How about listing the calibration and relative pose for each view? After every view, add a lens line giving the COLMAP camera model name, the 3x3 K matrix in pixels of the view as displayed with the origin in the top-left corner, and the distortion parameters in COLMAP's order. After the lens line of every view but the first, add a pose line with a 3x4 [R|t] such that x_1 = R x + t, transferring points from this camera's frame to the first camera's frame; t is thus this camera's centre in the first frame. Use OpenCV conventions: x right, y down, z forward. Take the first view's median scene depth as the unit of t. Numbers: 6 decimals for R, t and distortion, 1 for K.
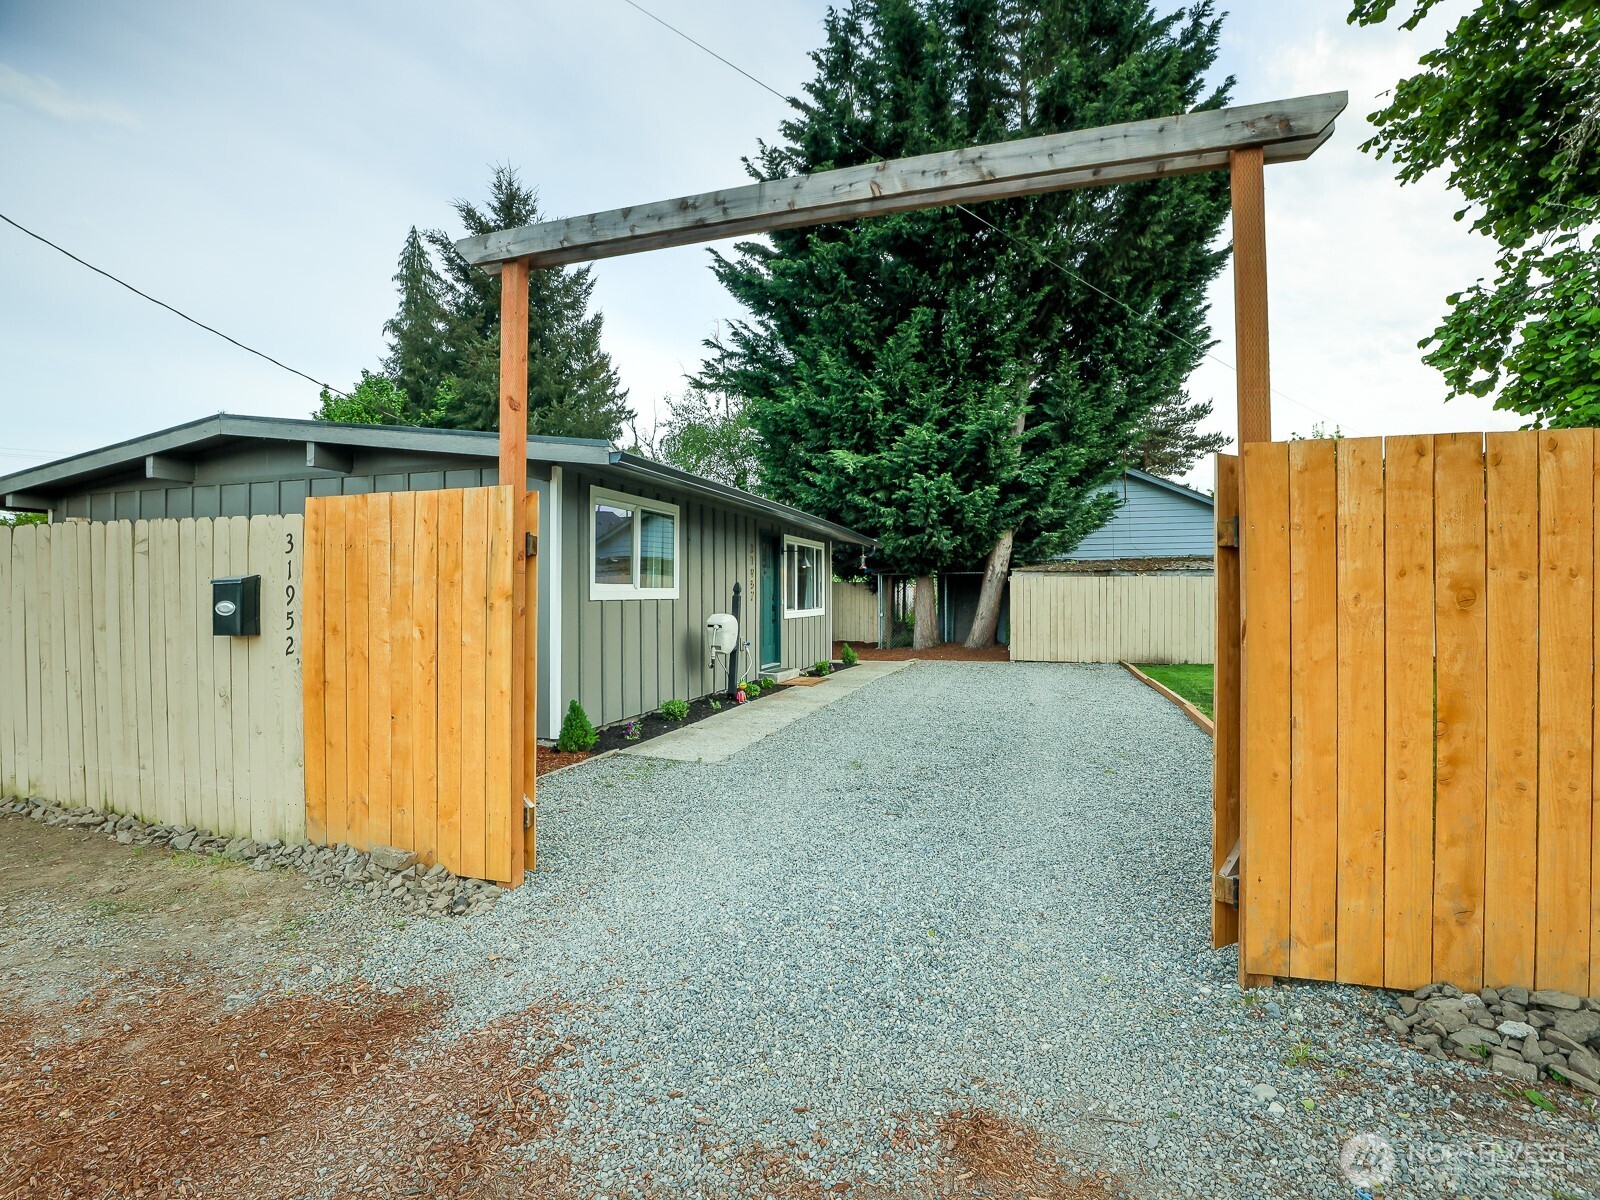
lens RADIAL K [[809.6, 0, 800.0], [0, 809.6, 600.0], [0, 0, 1]] dist [0.031976, -0.000039]
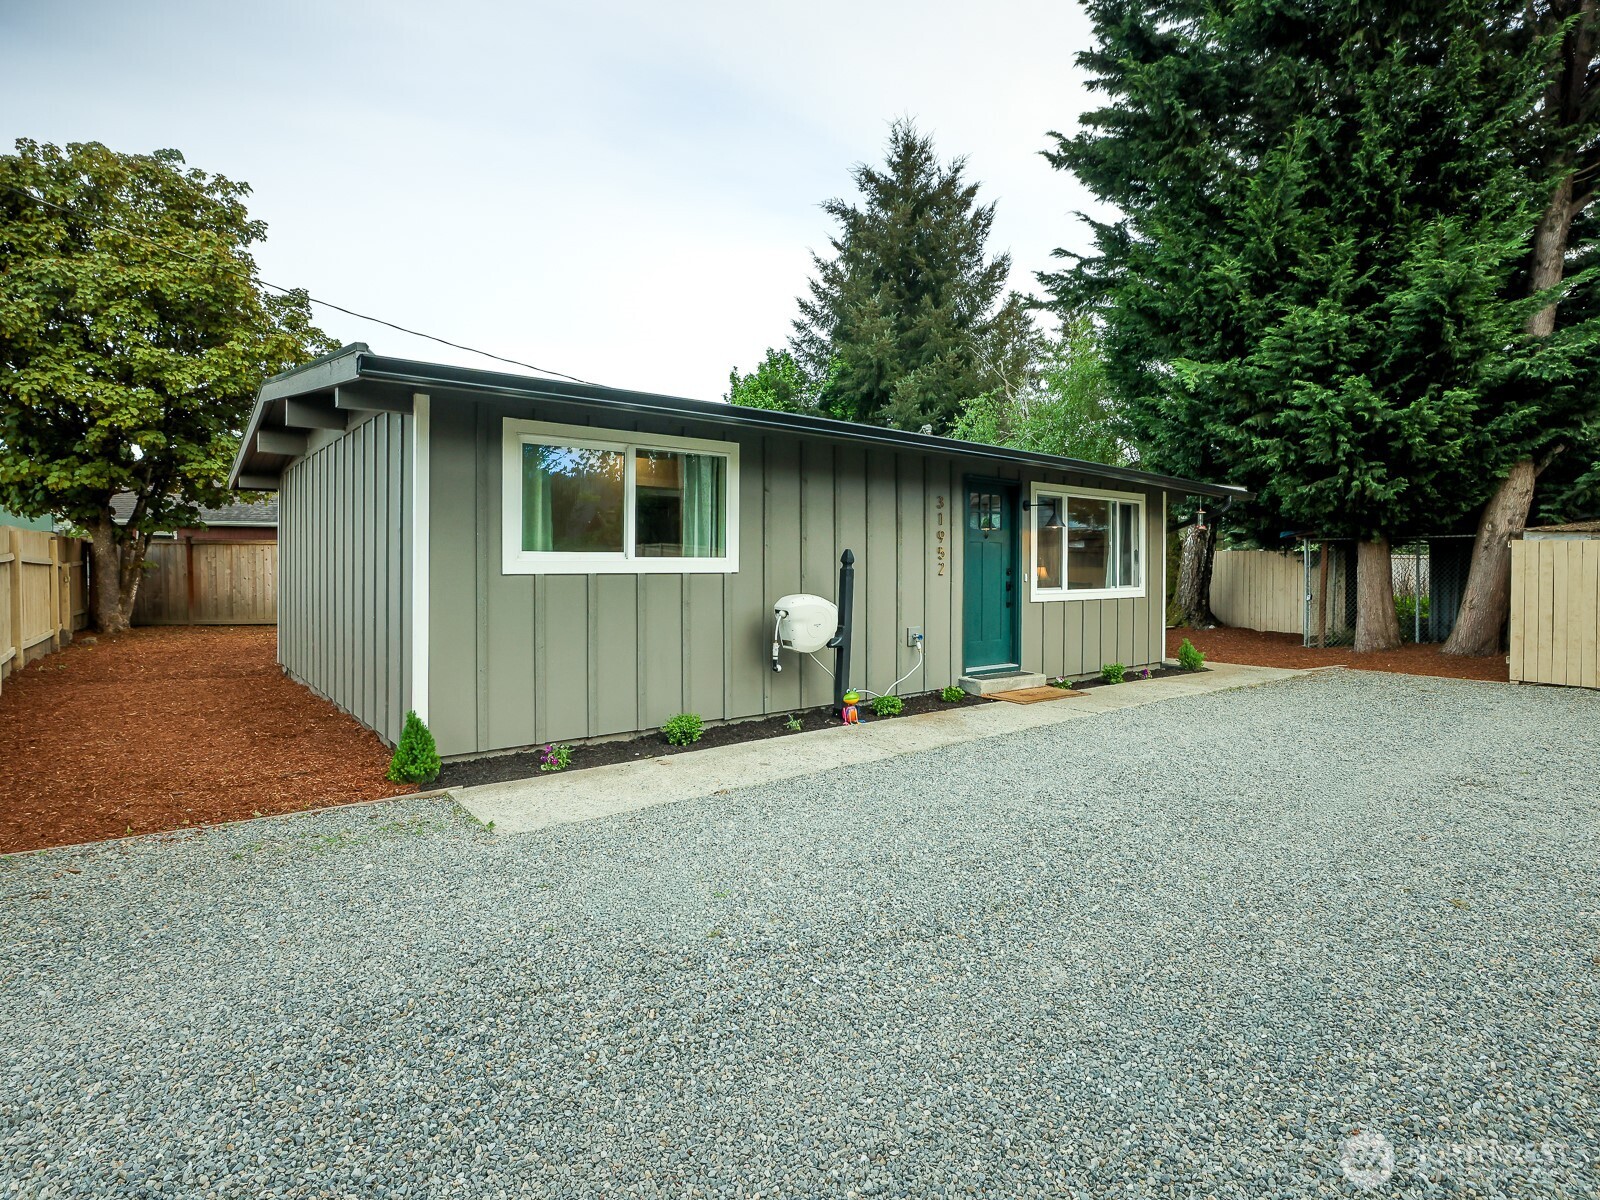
lens RADIAL K [[837.7, 0, 803.3], [0, 837.7, 581.3], [0, 0, 1]] dist [-0.005201, -0.000621]
pose [[0.845019, 0.018892, -0.534403, 0.157701], [-0.011606, 0.999788, 0.016993, -0.003680], [0.534611, -0.008157, 0.845059, 0.214668]]
